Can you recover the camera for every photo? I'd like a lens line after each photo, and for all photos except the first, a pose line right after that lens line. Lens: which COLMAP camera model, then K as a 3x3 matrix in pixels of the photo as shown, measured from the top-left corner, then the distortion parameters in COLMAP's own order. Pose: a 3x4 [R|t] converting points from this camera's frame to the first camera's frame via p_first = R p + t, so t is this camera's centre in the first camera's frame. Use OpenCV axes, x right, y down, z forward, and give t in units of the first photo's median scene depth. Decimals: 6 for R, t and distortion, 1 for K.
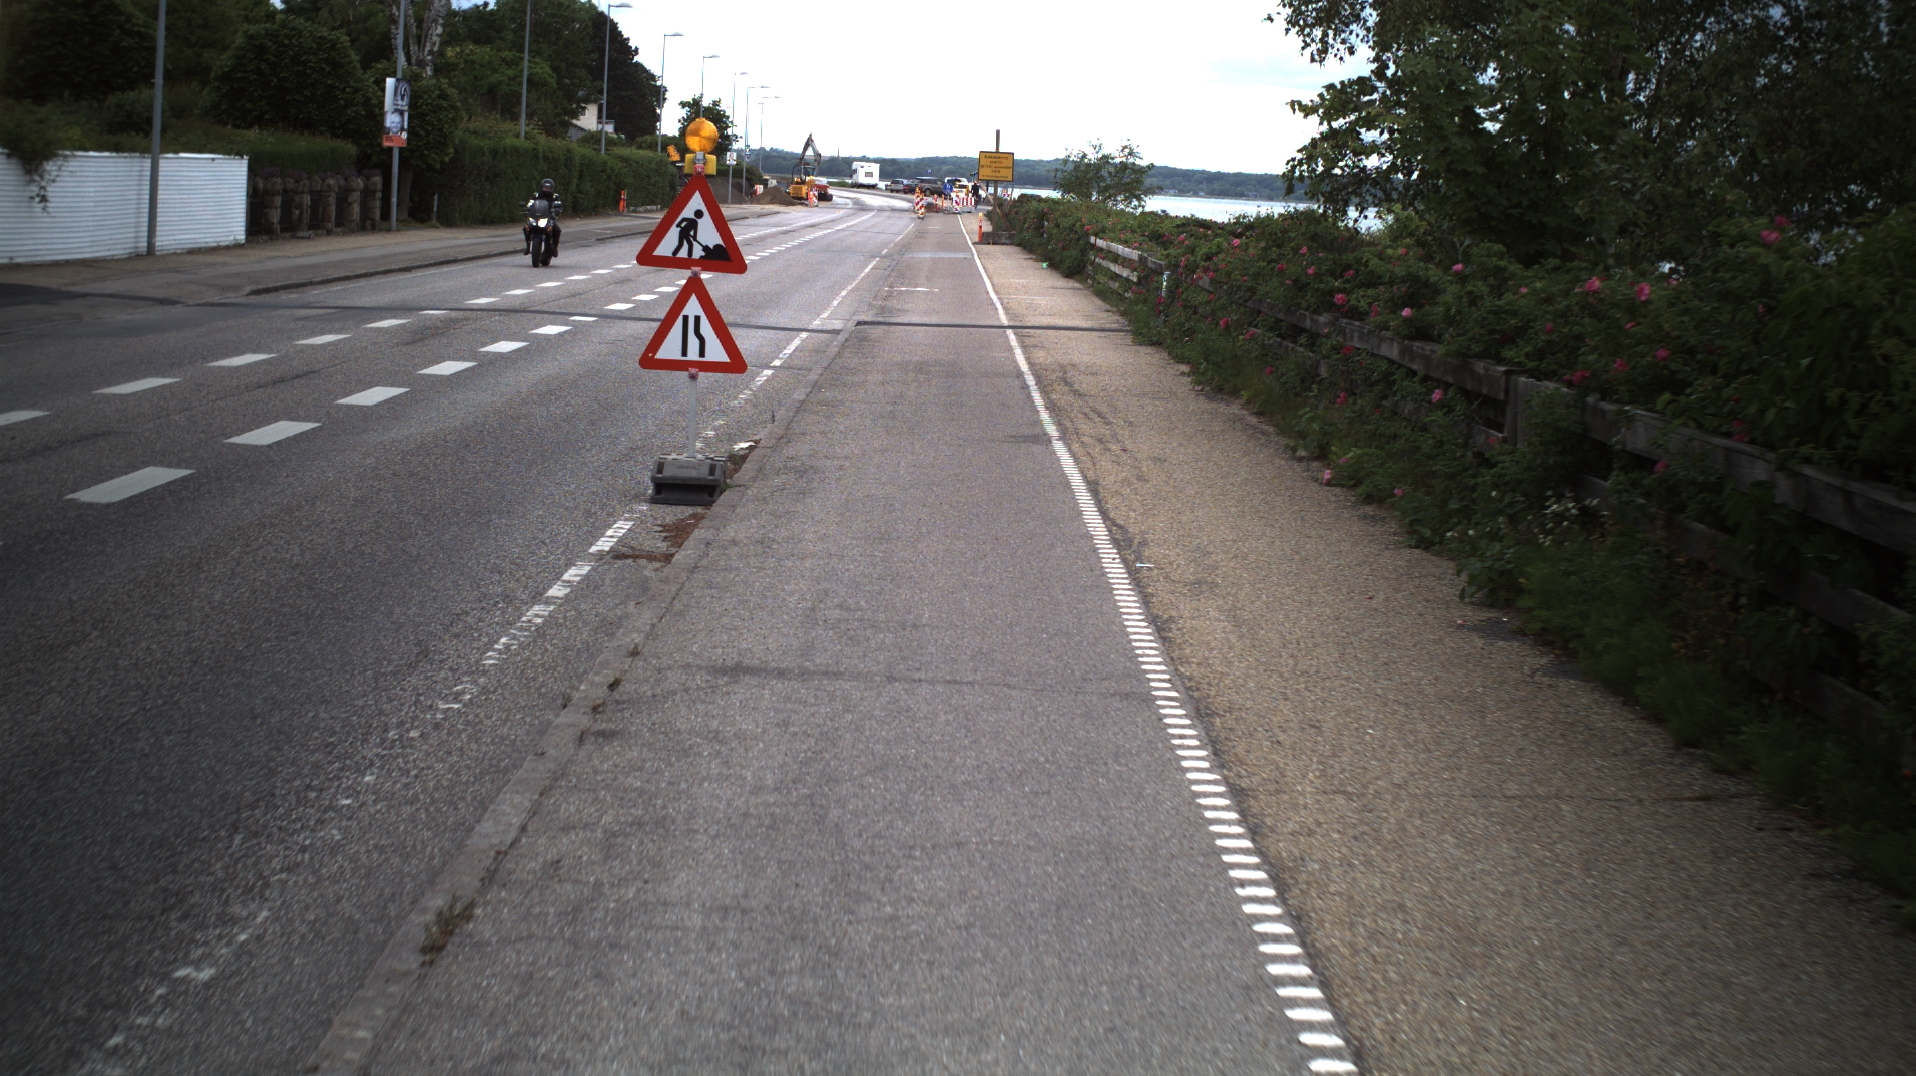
lens RADIAL K [[3237.2, 0, 958.0], [0, 3237.2, 538.0], [0, 0, 1]] dist [-0.279755, 0.397678]
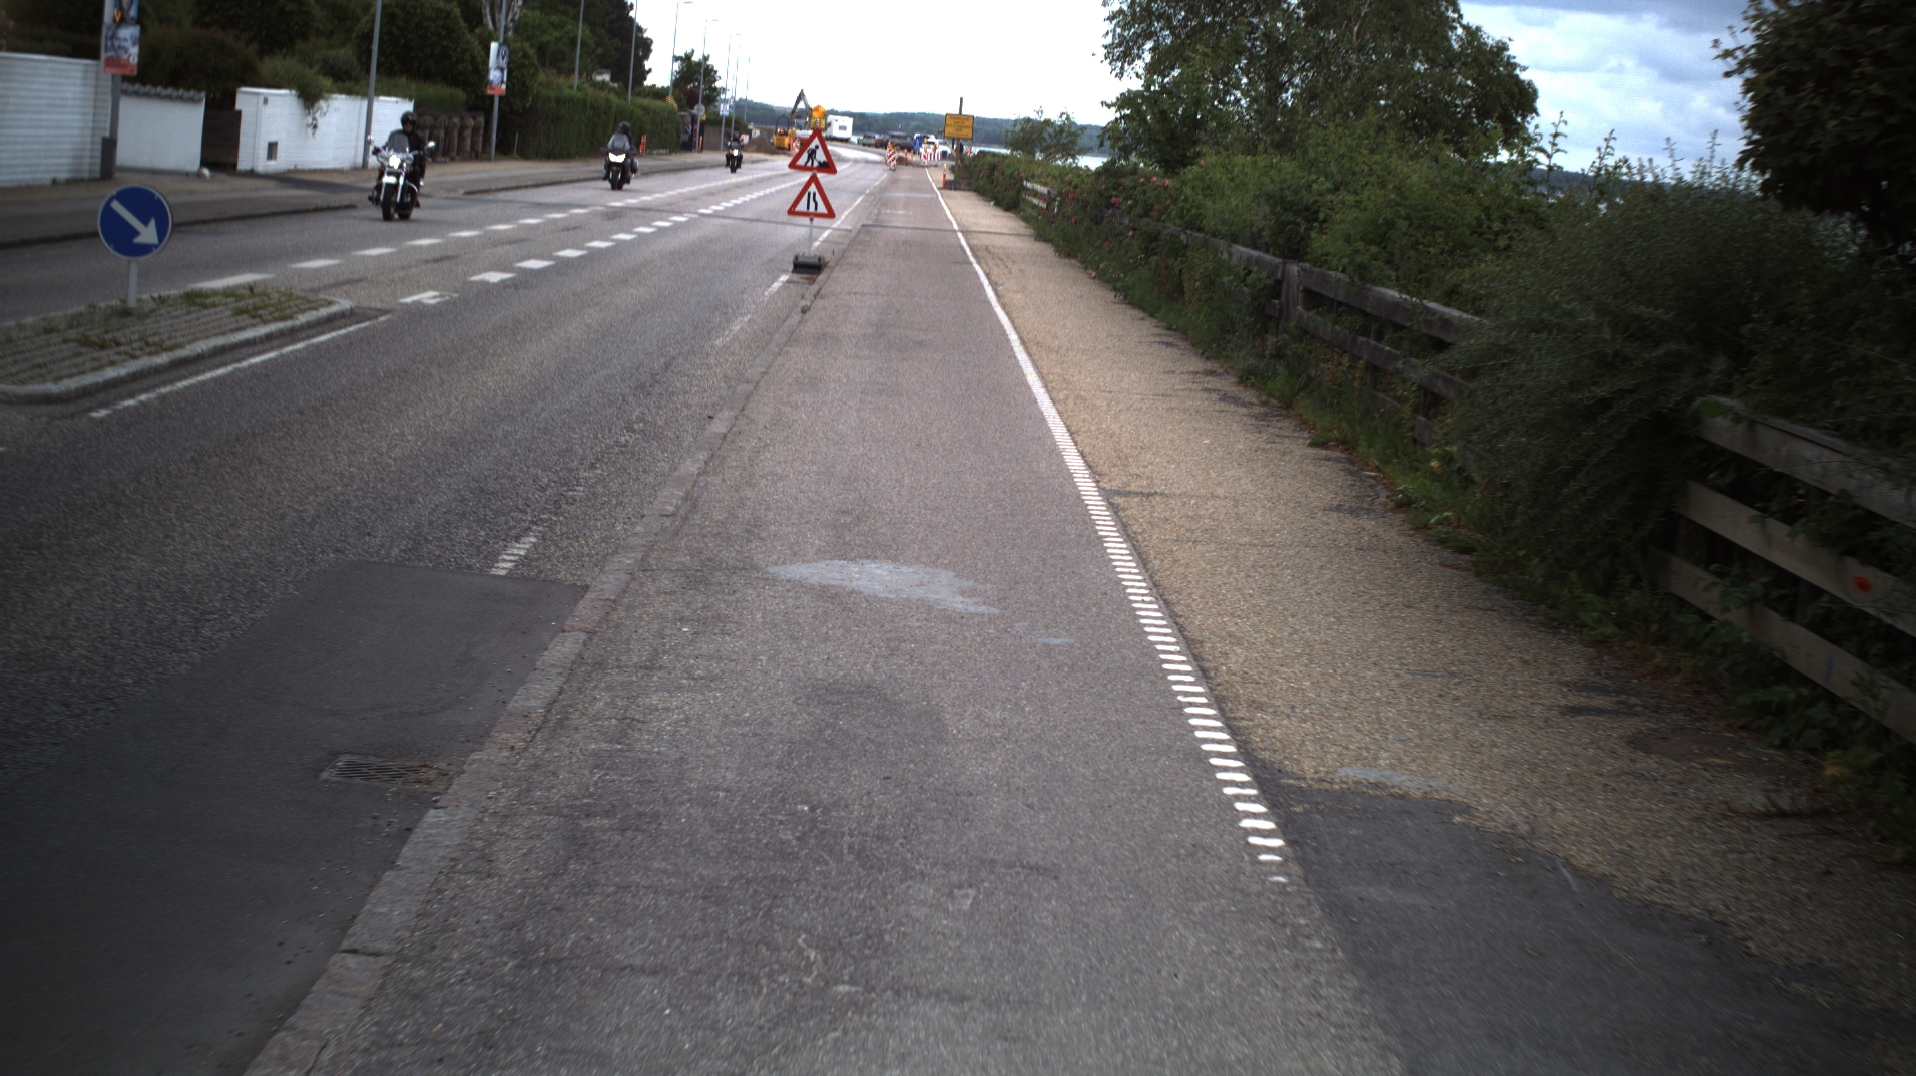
lens RADIAL K [[3237.2, 0, 958.0], [0, 3237.2, 538.0], [0, 0, 1]] dist [-0.279755, 0.397678]
pose [[0.999316, 0.034074, 0.014369, -0.001373], [-0.034259, 0.999331, 0.012838, 0.041535], [-0.013922, -0.013321, 0.999814, -0.372346]]
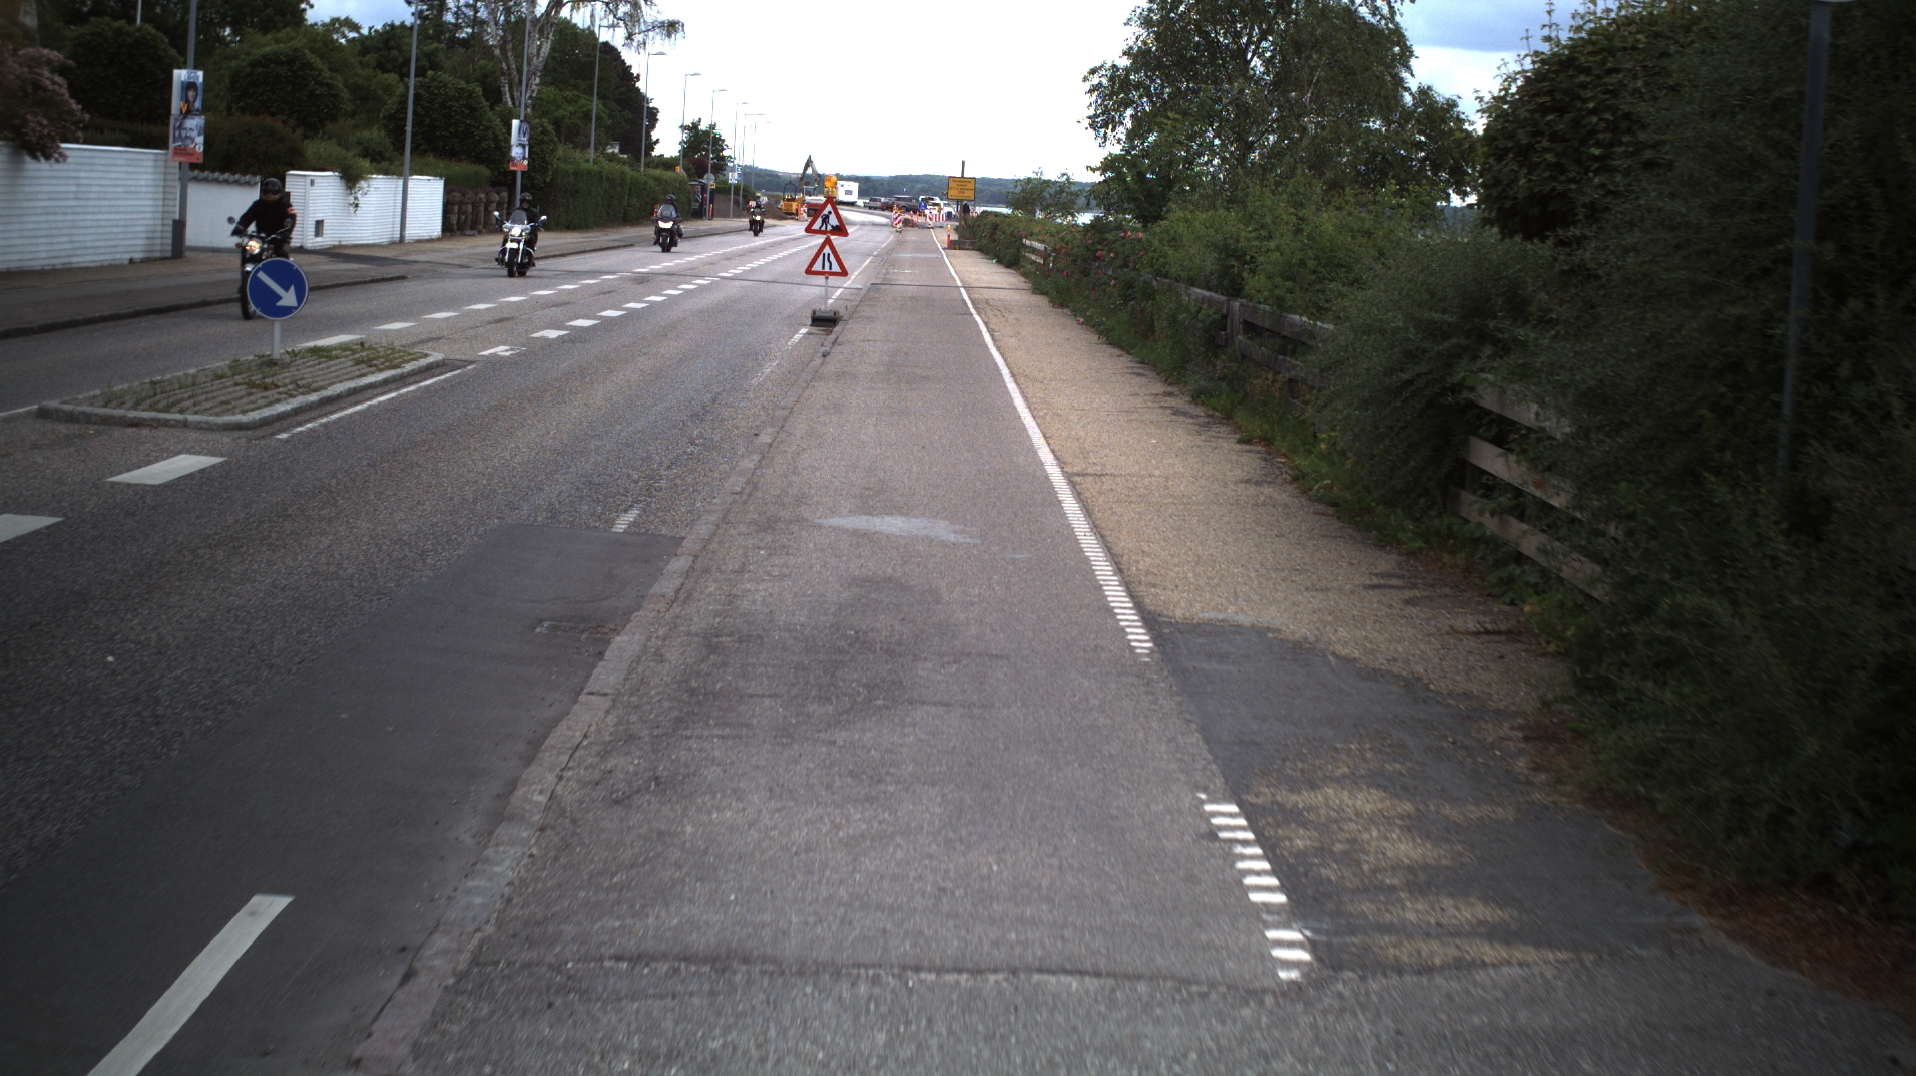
lens RADIAL K [[3237.2, 0, 958.0], [0, 3237.2, 538.0], [0, 0, 1]] dist [-0.279755, 0.397678]
pose [[0.999922, 0.008346, 0.009293, -0.000489], [-0.008293, 0.999949, -0.005677, 0.049149], [-0.009340, 0.005599, 0.999941, -0.447202]]
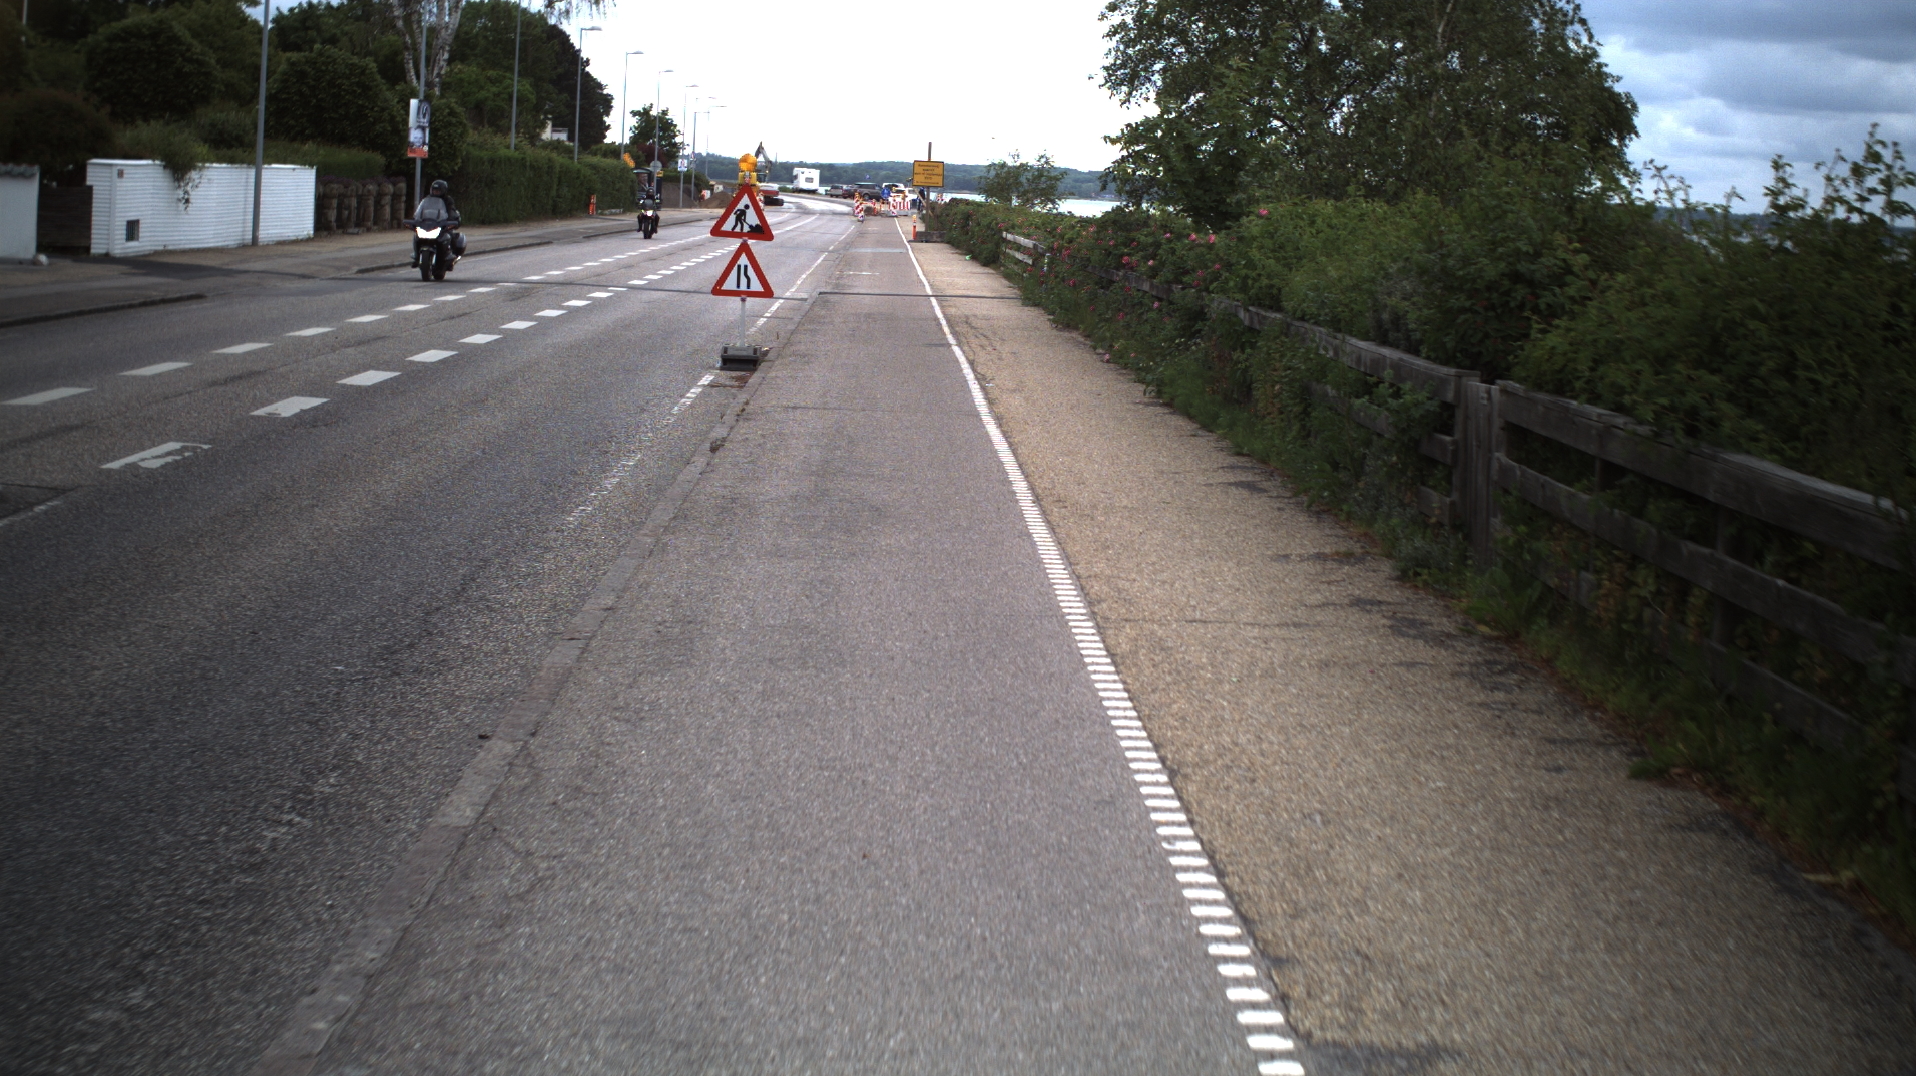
lens RADIAL K [[3237.2, 0, 958.0], [0, 3237.2, 538.0], [0, 0, 1]] dist [-0.279755, 0.397678]
pose [[0.999813, -0.001519, 0.019295, 0.000190], [0.001548, 0.999998, -0.001531, 0.024438], [-0.019293, 0.001560, 0.999813, -0.223952]]
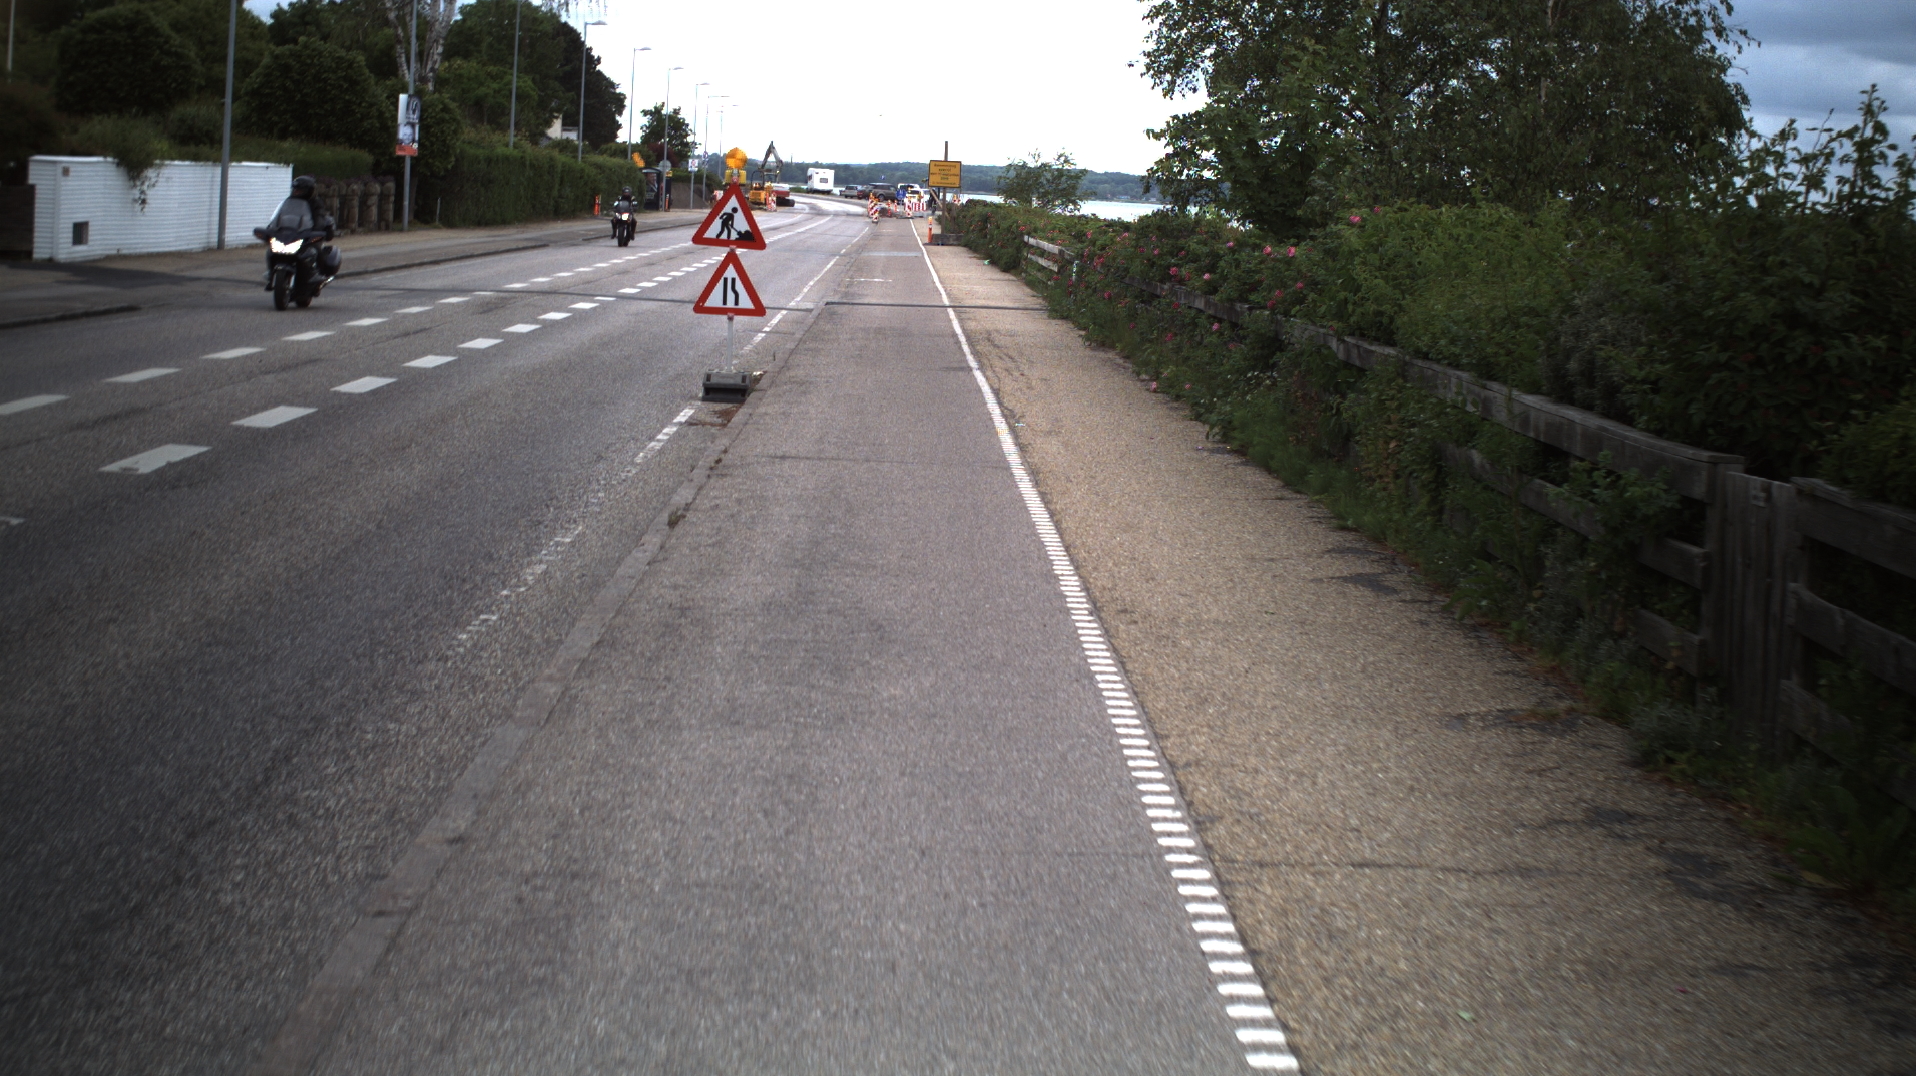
lens RADIAL K [[3237.2, 0, 958.0], [0, 3237.2, 538.0], [0, 0, 1]] dist [-0.279755, 0.397678]
pose [[0.999892, 0.000779, 0.014672, 0.000592], [-0.000753, 0.999998, -0.001804, 0.016290], [-0.014673, 0.001793, 0.999891, -0.149486]]
